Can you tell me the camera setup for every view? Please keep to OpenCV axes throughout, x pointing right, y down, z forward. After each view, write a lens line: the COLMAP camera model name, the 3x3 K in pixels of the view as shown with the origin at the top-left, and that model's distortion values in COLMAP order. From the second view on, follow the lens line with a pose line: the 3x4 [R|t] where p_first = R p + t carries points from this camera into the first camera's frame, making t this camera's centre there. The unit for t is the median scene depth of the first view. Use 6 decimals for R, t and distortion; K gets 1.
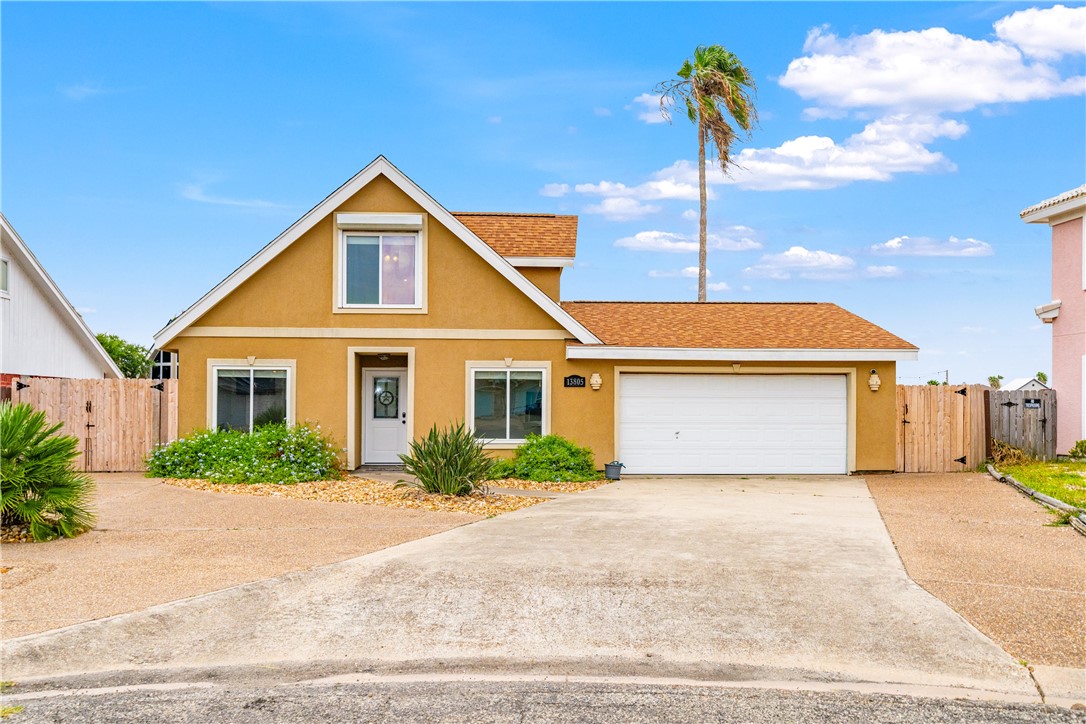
lens RADIAL K [[776.1, 0, 543.4], [0, 776.1, 406.6], [0, 0, 1]] dist [0.006250, 0.001841]
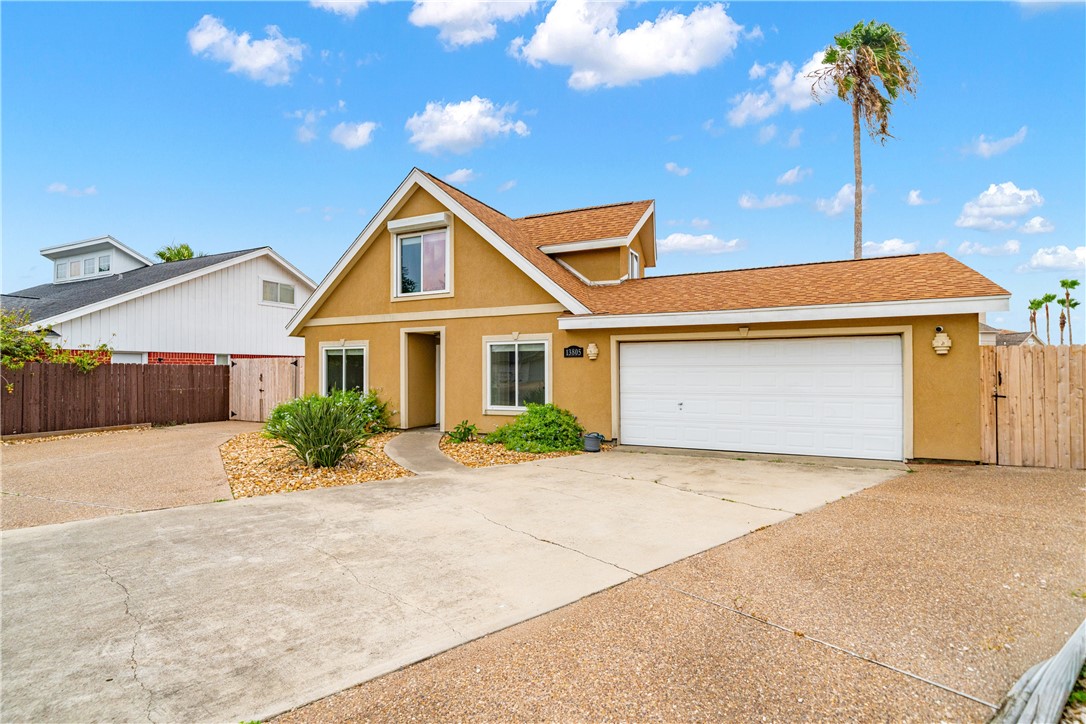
lens RADIAL K [[519.2, 0, 541.8], [0, 519.2, 364.5], [0, 0, 1]] dist [-0.001523, -0.000203]
pose [[0.877525, -0.012863, -0.479358, 0.334846], [0.007546, 0.999887, -0.013018, -0.007169], [0.479471, 0.007806, 0.877523, 0.377961]]
